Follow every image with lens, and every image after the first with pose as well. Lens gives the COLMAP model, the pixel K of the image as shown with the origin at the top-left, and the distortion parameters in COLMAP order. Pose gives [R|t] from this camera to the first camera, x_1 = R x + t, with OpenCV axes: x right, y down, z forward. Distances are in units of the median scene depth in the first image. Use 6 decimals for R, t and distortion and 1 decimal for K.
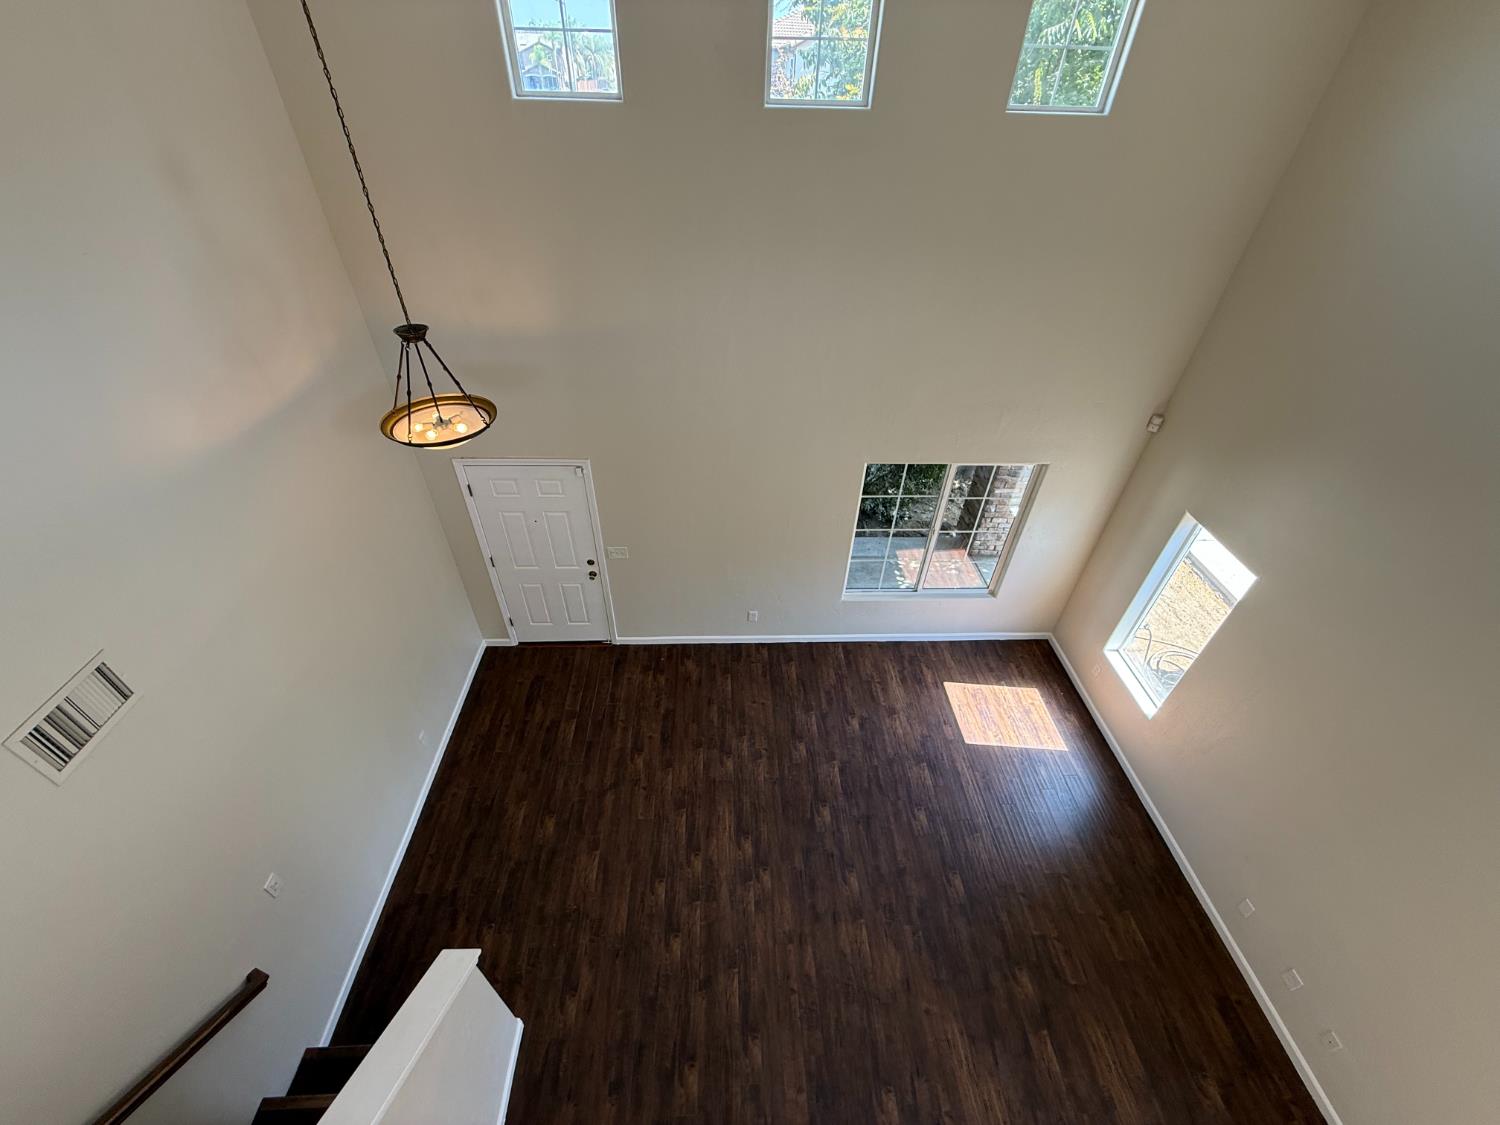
lens RADIAL K [[593.6, 0, 745.1], [0, 593.6, 571.0], [0, 0, 1]] dist [-0.000155, 0.000005]
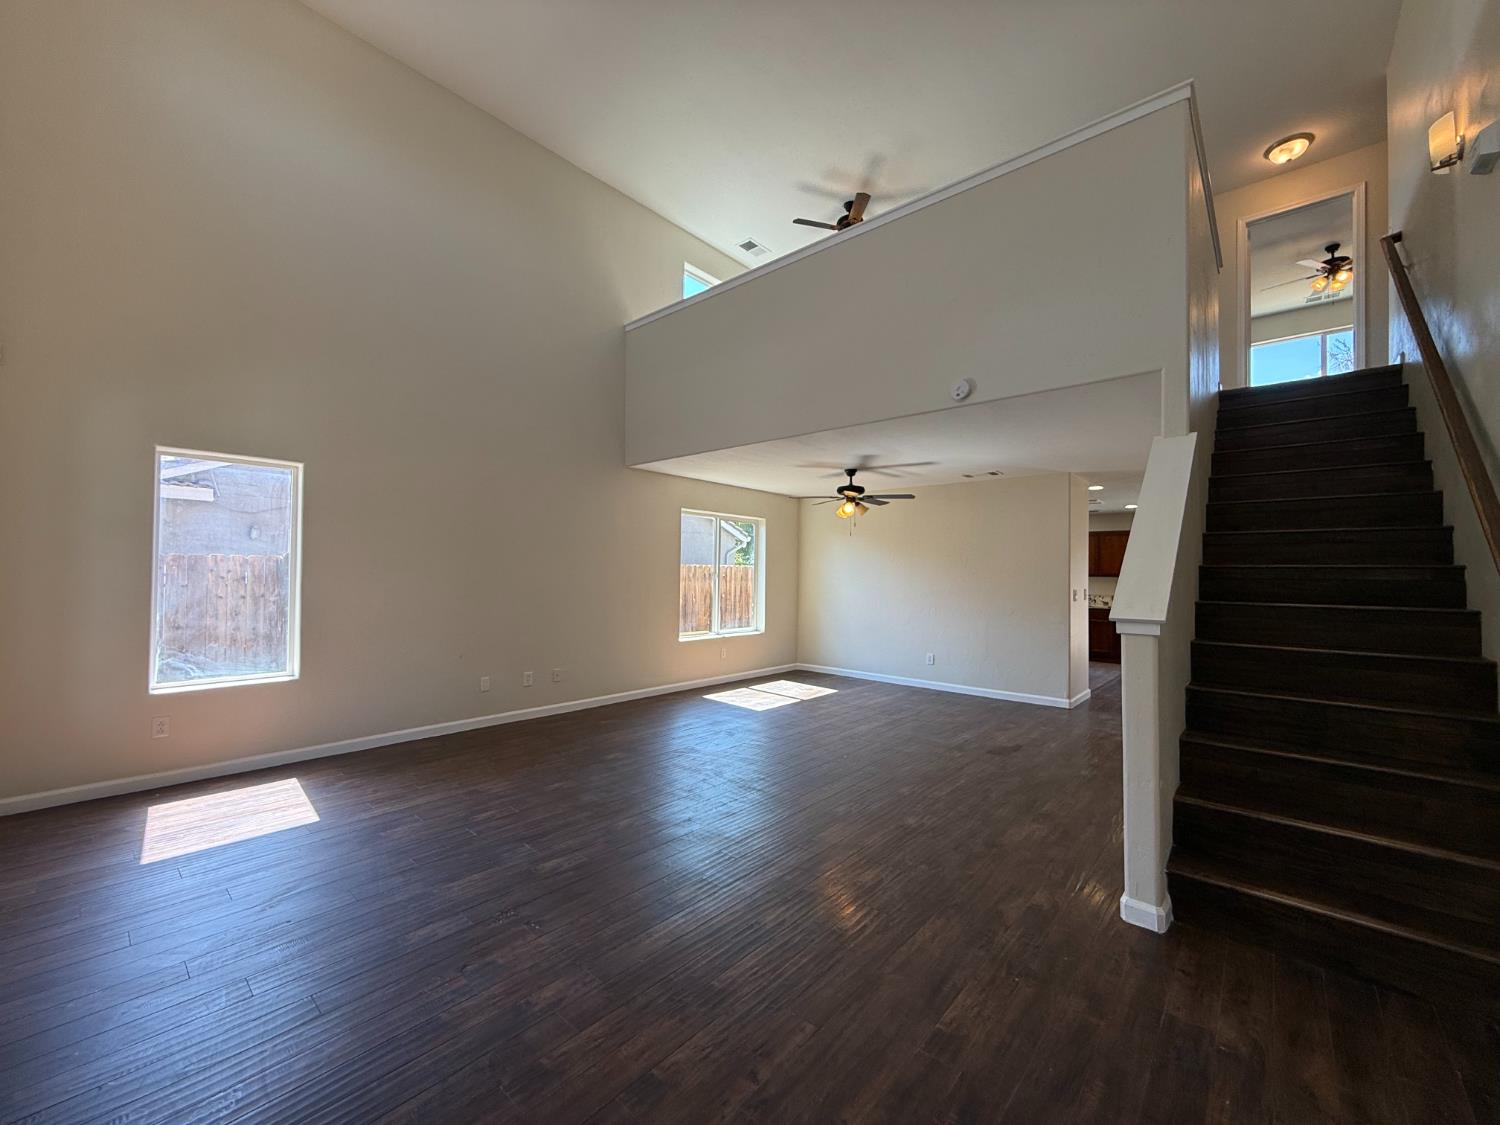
lens RADIAL K [[593.6, 0, 755.1], [0, 593.6, 560.6], [0, 0, 1]] dist [-0.000155, 0.000005]
pose [[-0.729751, -0.021484, 0.683375, -0.443194], [0.425696, 0.767857, 0.478726, -0.013225], [-0.535019, 0.640261, -0.551199, 1.134765]]
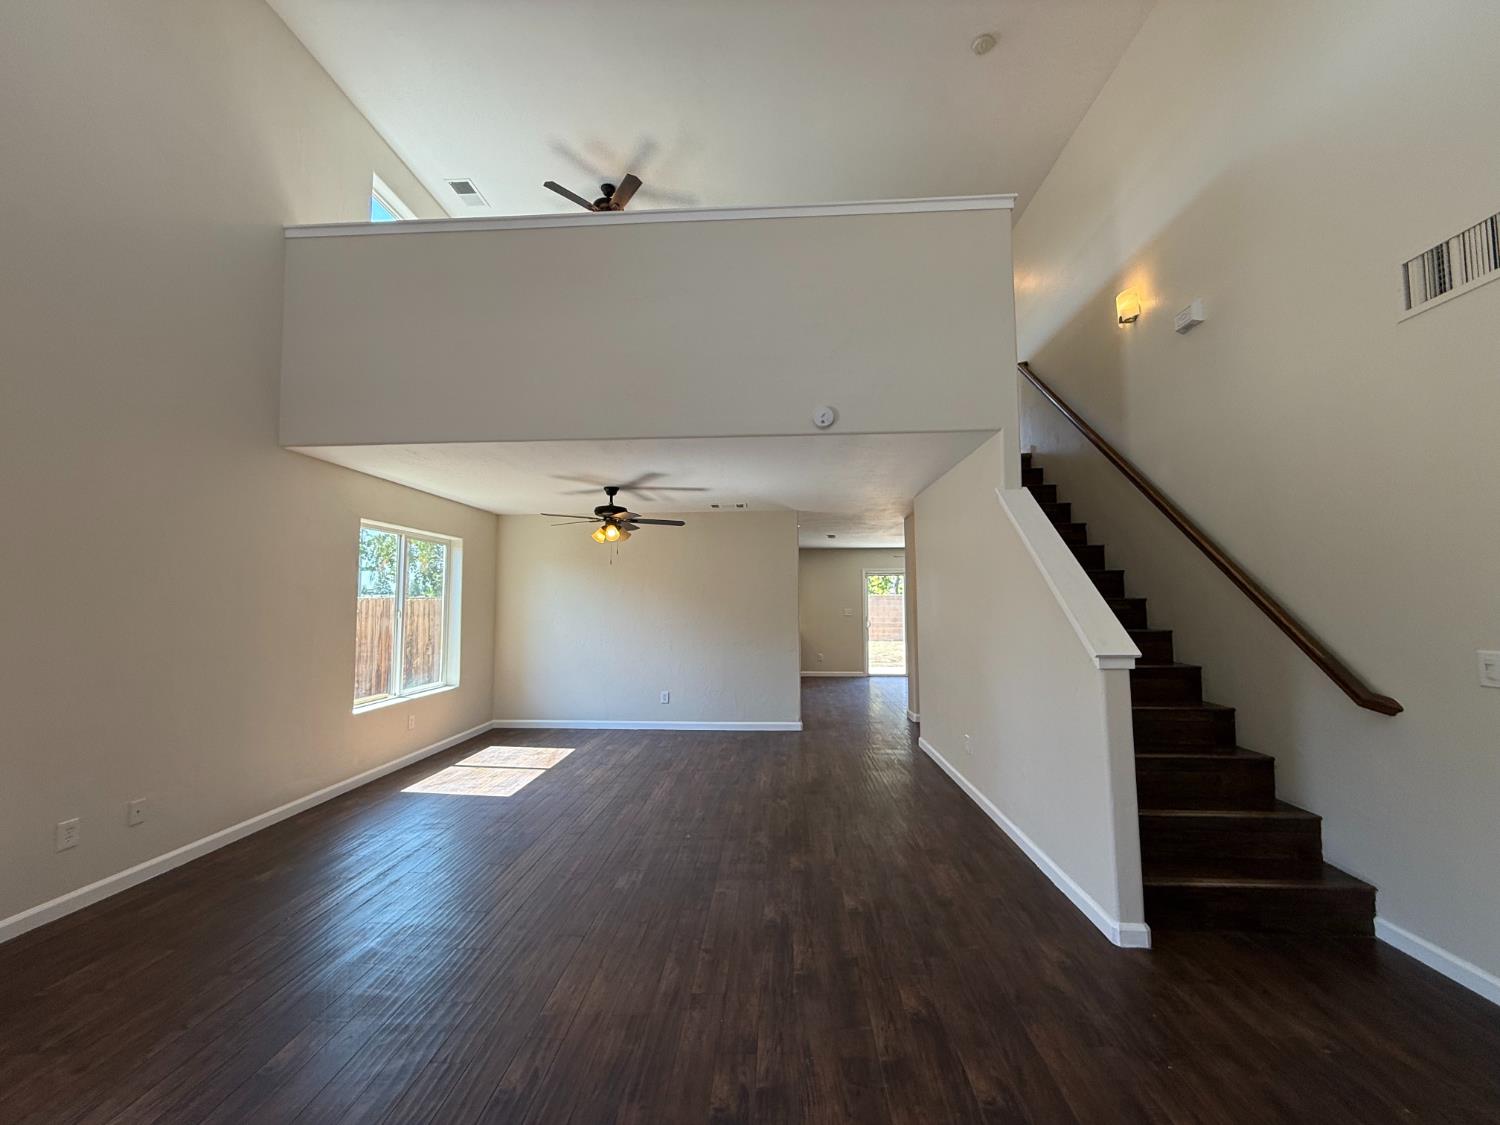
lens RADIAL K [[593.6, 0, 744.4], [0, 593.6, 560.6], [0, 0, 1]] dist [-0.000155, 0.000005]
pose [[-0.995005, -0.015872, 0.098559, -0.013032], [0.047238, 0.794896, 0.604904, -0.008396], [-0.087946, 0.606538, -0.790175, 1.120807]]
